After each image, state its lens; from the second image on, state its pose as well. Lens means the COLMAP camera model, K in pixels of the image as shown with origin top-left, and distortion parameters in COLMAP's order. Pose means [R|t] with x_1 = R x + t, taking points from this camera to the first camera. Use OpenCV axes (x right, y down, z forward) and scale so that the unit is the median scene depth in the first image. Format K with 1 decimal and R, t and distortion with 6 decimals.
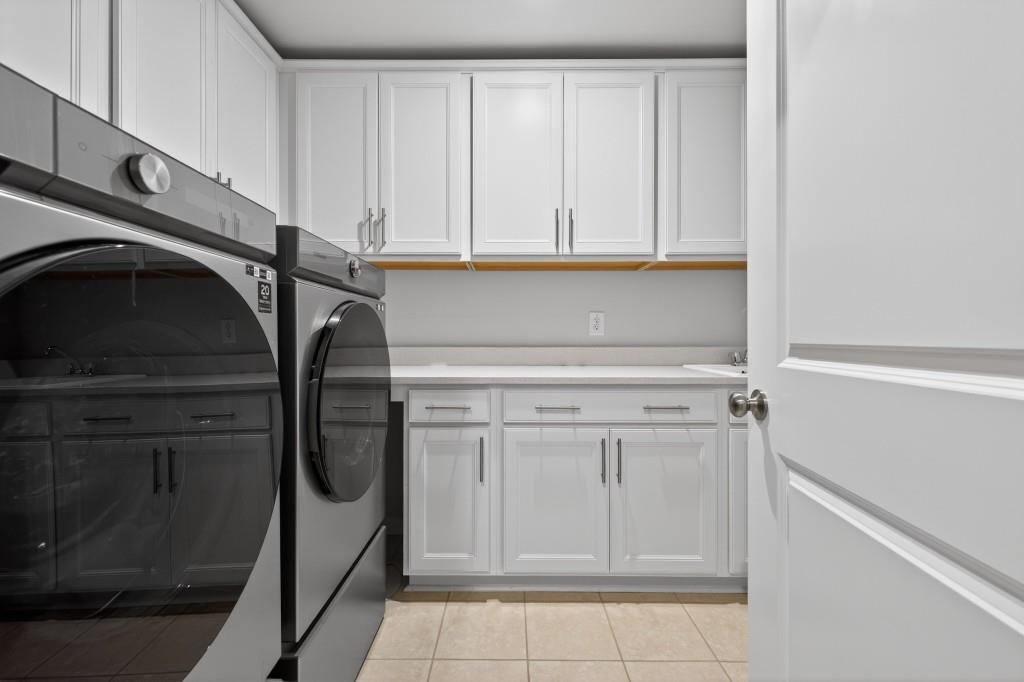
lens RADIAL K [[431.5, 0, 509.6], [0, 431.5, 338.8], [0, 0, 1]] dist [0.001868, 0.000012]
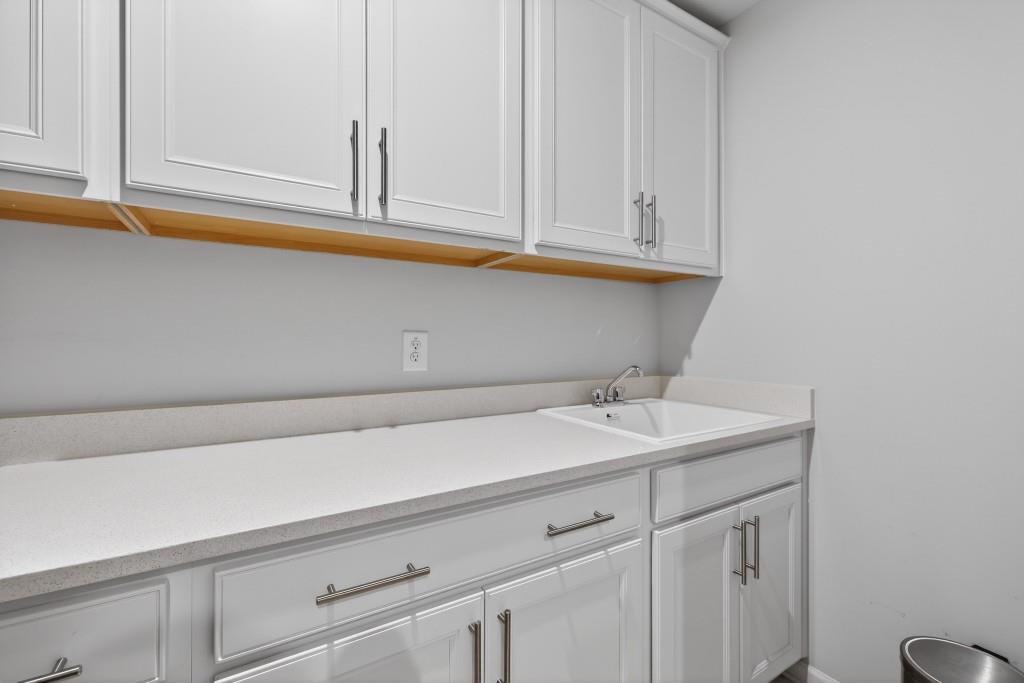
lens RADIAL K [[431.5, 0, 509.6], [0, 431.5, 339.3], [0, 0, 1]] dist [0.001868, 0.000012]
pose [[0.853963, 0.002546, 0.520328, 0.006380], [-0.000289, 0.999990, -0.004419, -0.055292], [-0.520334, 0.003624, 0.853955, 0.490319]]
